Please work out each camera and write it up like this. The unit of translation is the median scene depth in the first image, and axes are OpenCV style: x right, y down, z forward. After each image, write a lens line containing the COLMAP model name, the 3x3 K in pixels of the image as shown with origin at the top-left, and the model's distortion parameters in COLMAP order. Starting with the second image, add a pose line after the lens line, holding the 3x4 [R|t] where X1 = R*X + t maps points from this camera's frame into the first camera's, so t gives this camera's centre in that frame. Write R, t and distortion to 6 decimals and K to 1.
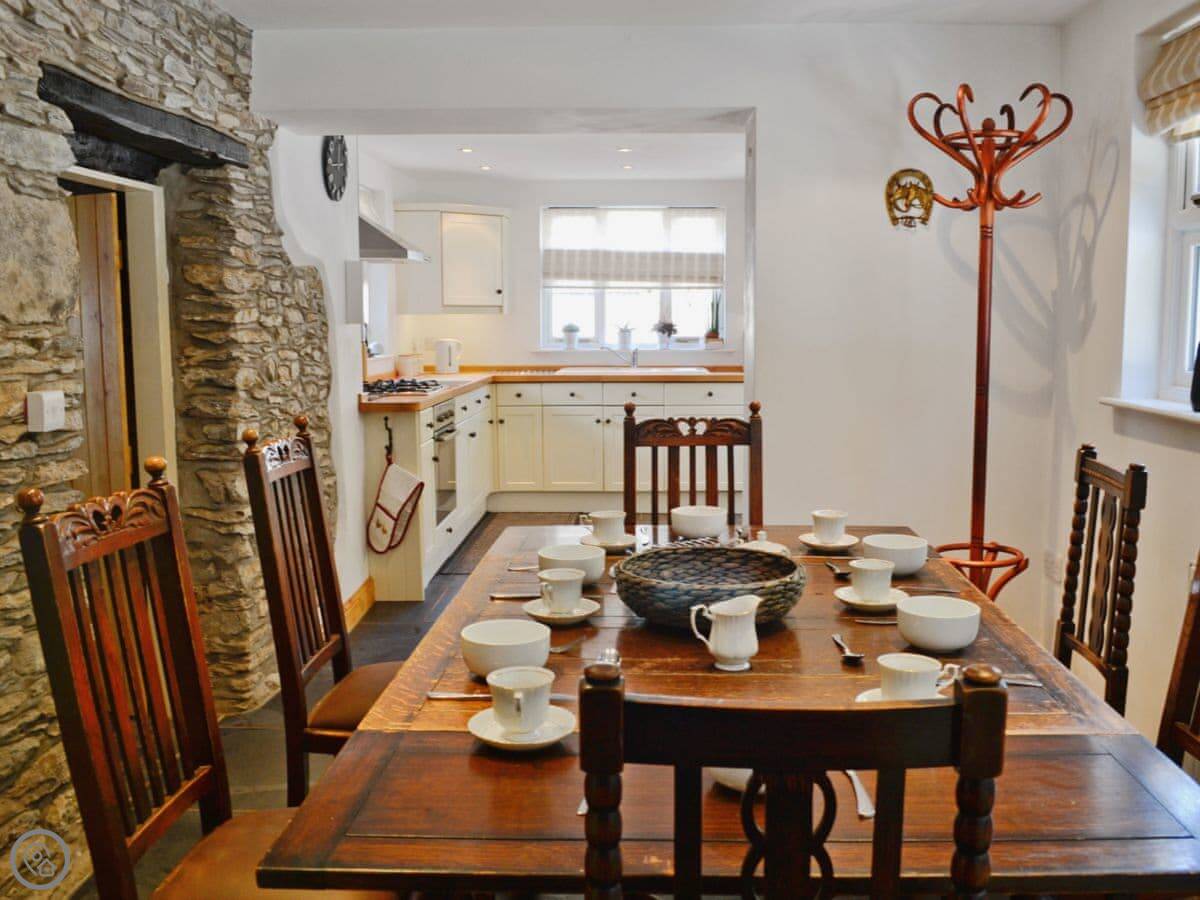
lens RADIAL K [[1112.1, 0, 601.7], [0, 1112.1, 421.7], [0, 0, 1]] dist [-0.049865, -0.029407]
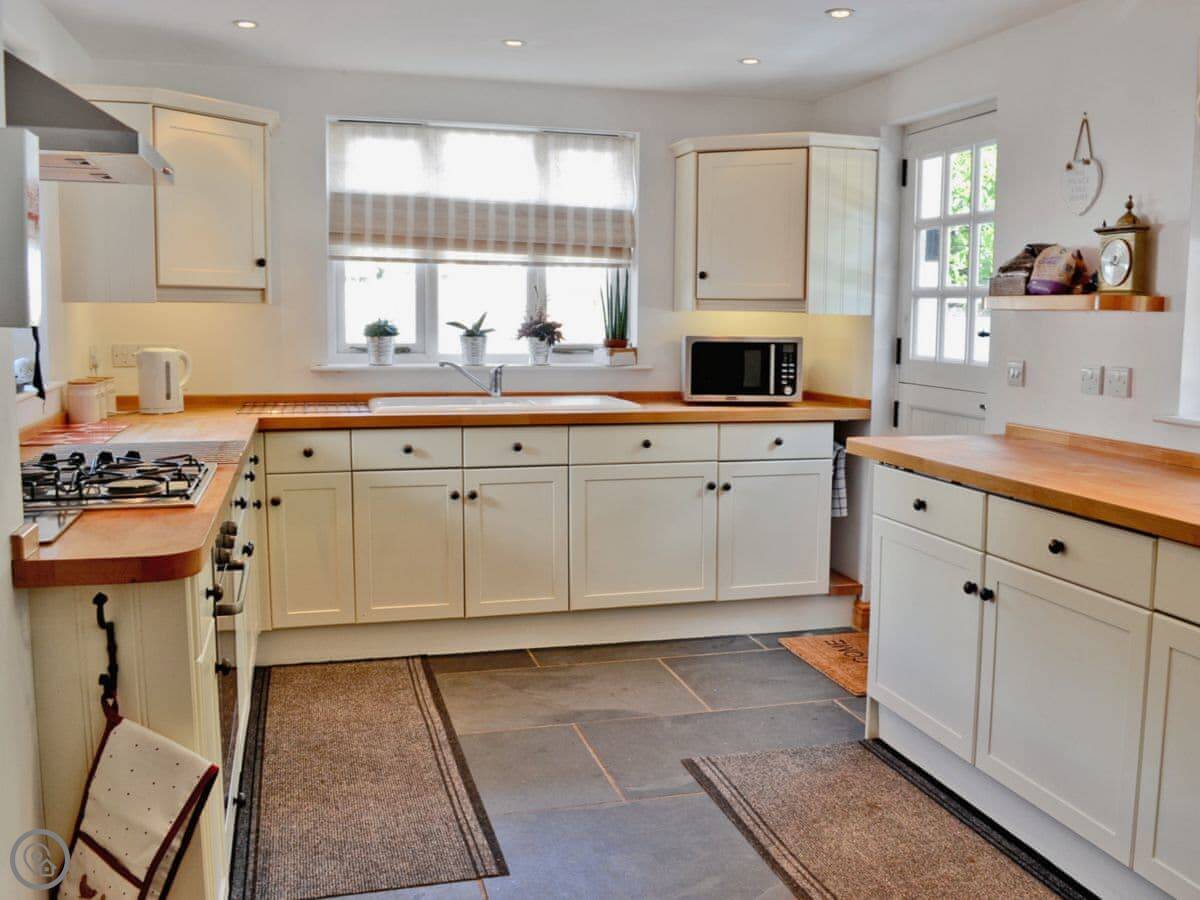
lens RADIAL K [[1112.1, 0, 601.7], [0, 1112.1, 421.7], [0, 0, 1]] dist [-0.049865, -0.029407]
pose [[0.950604, -0.017714, 0.309901, -0.149329], [0.015413, 0.999832, 0.009869, -0.059687], [-0.310023, -0.004605, 0.950718, 0.619519]]
